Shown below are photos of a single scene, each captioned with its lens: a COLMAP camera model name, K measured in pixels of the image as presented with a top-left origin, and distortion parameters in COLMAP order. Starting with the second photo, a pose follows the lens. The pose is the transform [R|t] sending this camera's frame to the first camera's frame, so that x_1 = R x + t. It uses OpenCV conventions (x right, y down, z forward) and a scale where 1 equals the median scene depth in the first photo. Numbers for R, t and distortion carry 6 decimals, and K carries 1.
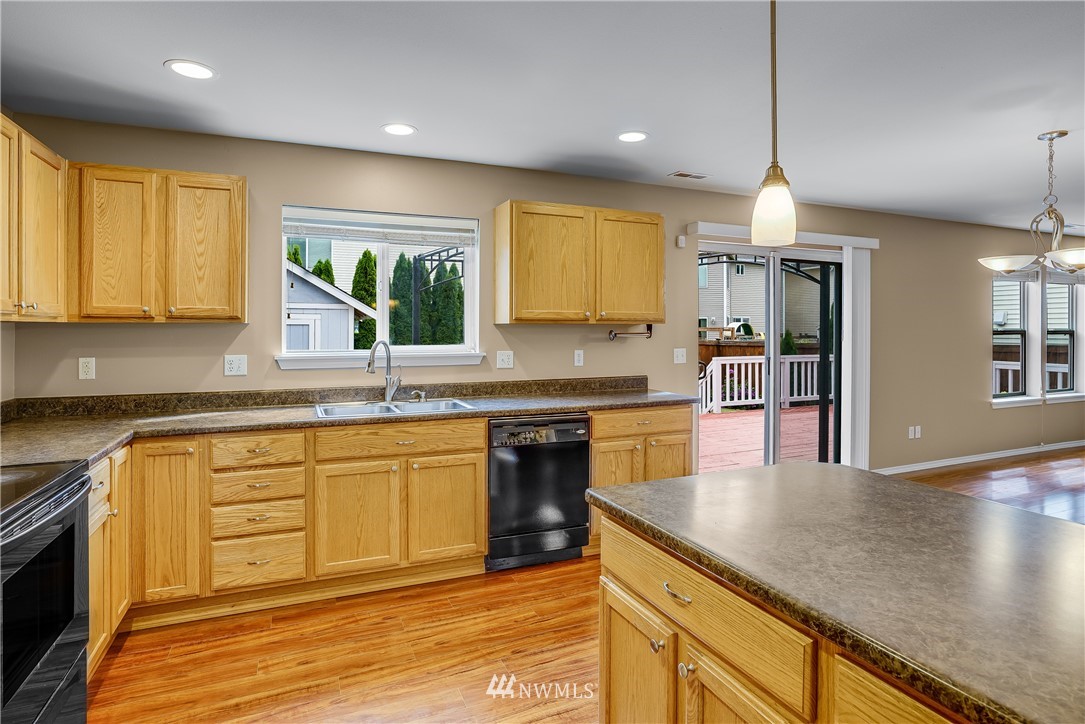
lens RADIAL K [[591.2, 0, 543.5], [0, 591.2, 328.7], [0, 0, 1]] dist [-0.034335, 0.000602]
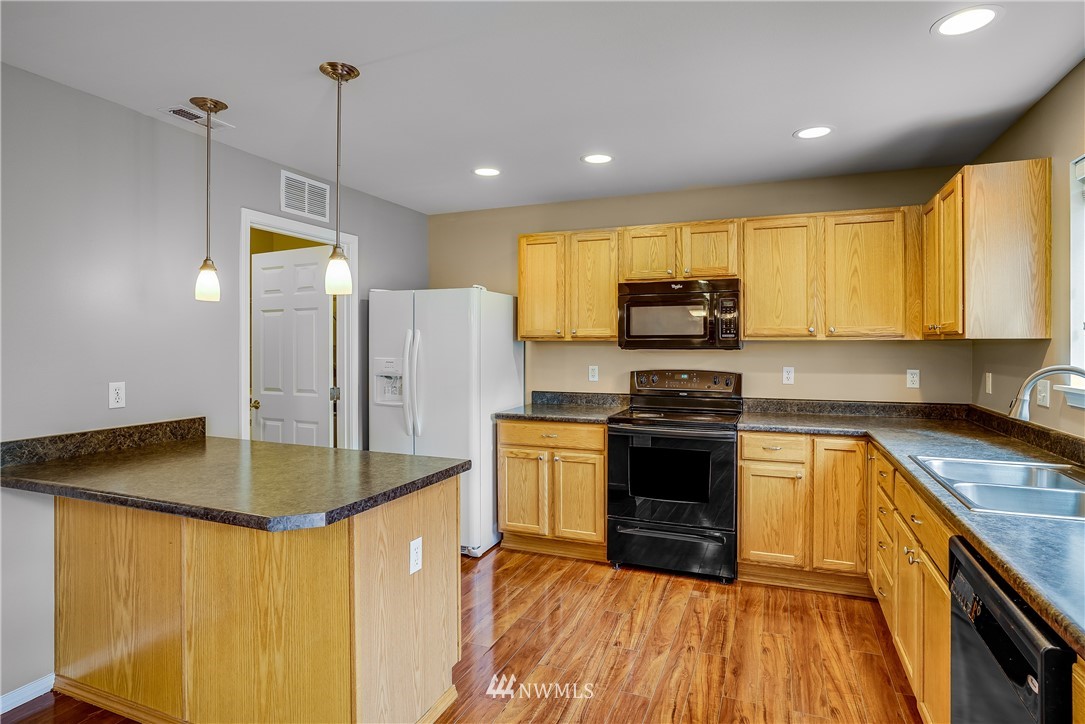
lens RADIAL K [[580.7, 0, 543.1], [0, 580.7, 346.3], [0, 0, 1]] dist [-0.055521, 0.034297]
pose [[-0.711282, 0.002735, -0.702901, 0.504879], [-0.000948, 0.999988, 0.004850, -0.002188], [0.702906, 0.004116, -0.711271, 1.155579]]
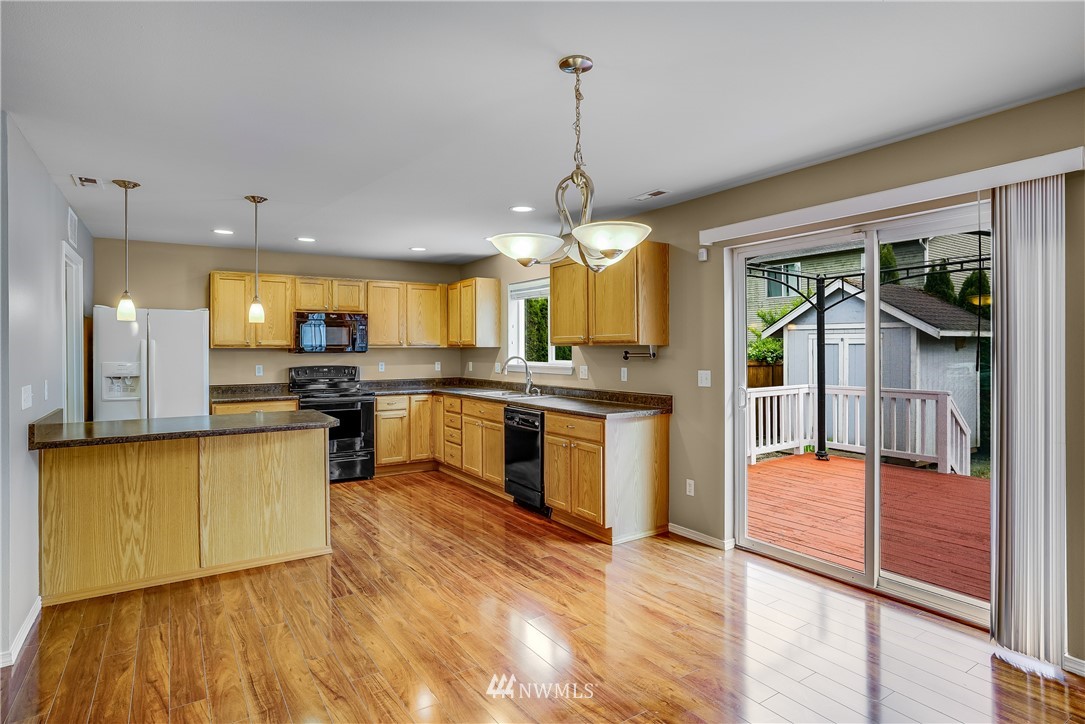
lens RADIAL K [[580.7, 0, 543.1], [0, 580.7, 346.3], [0, 0, 1]] dist [-0.055521, 0.034297]
pose [[0.173453, -0.005540, -0.984827, 1.588206], [0.003731, 0.999981, -0.004968, -0.001201], [0.984835, -0.002812, 0.173470, 0.874490]]
